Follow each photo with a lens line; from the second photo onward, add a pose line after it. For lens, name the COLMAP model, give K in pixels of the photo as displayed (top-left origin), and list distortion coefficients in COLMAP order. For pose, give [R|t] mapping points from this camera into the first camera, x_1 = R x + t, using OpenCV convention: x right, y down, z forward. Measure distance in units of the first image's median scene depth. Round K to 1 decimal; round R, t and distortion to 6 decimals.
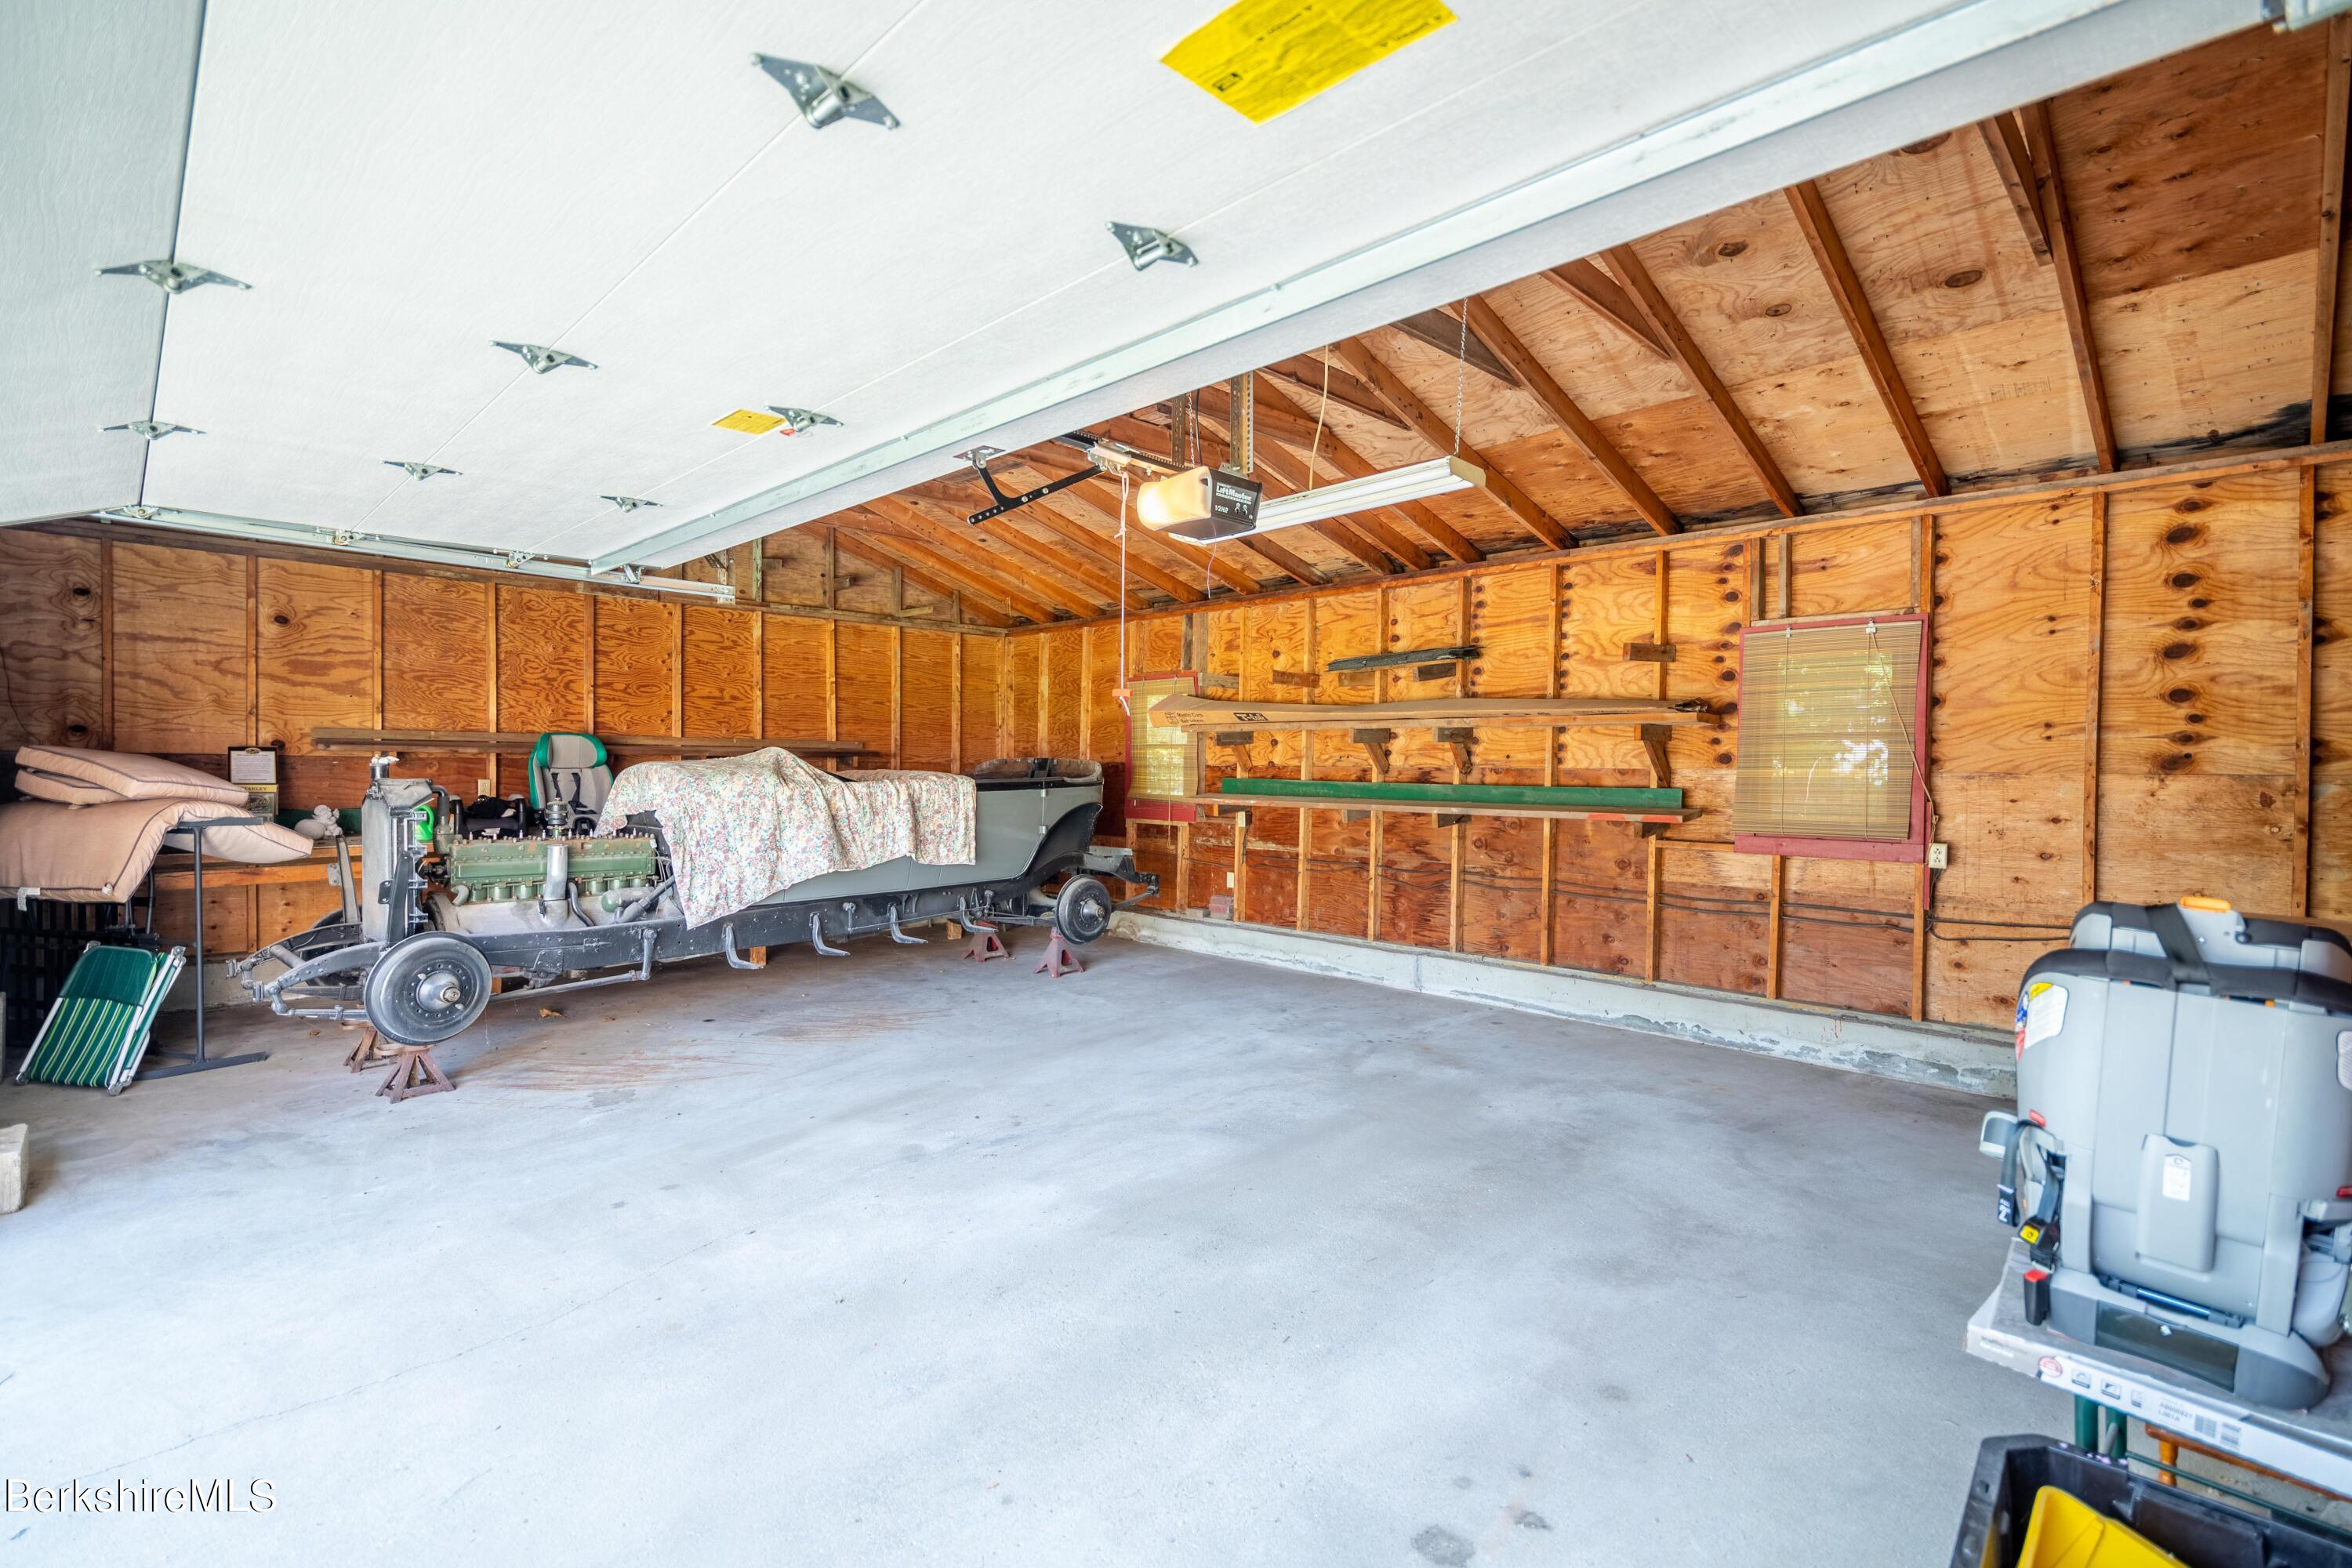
lens RADIAL K [[1075.3, 0, 1176.0], [0, 1075.3, 784.0], [0, 0, 1]] dist [-0.000442, -0.000755]
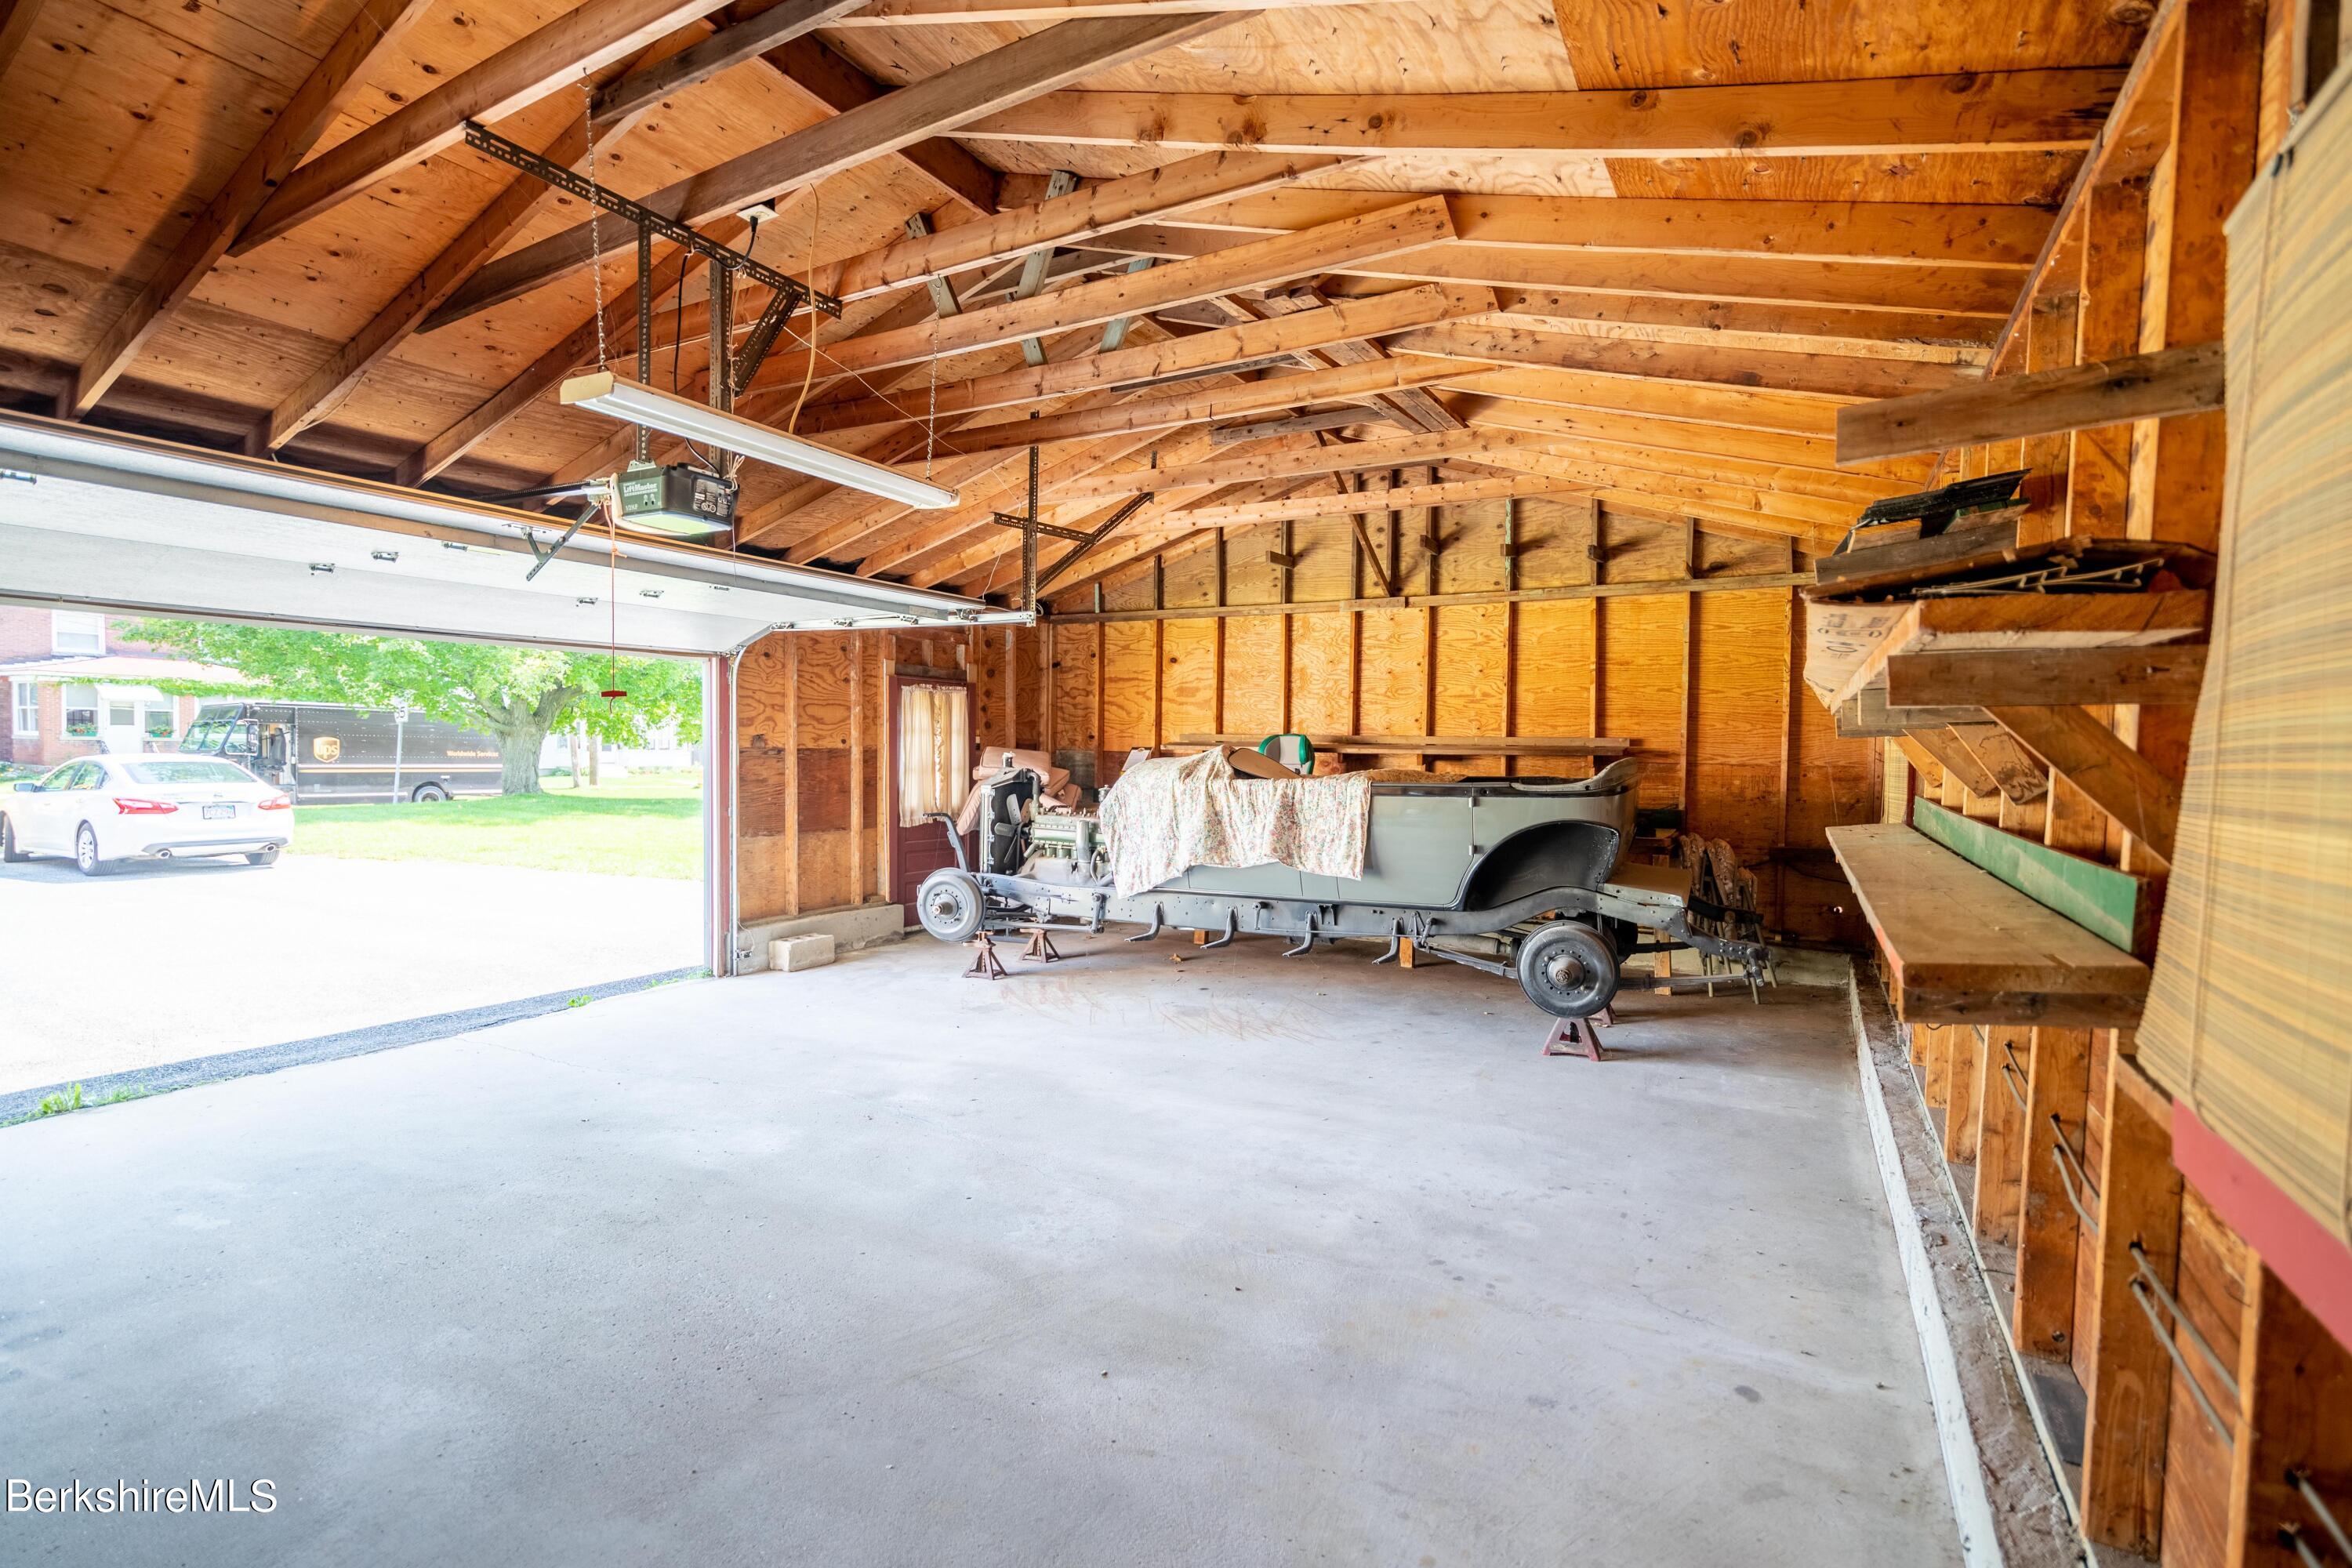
lens RADIAL K [[1075.3, 0, 1176.0], [0, 1075.3, 784.0], [0, 0, 1]] dist [-0.000442, -0.000755]
pose [[0.266834, 0.027724, -0.963344, 0.658817], [-0.029703, 0.999348, 0.020533, -0.016693], [0.963285, 0.023136, 0.267483, 0.694108]]
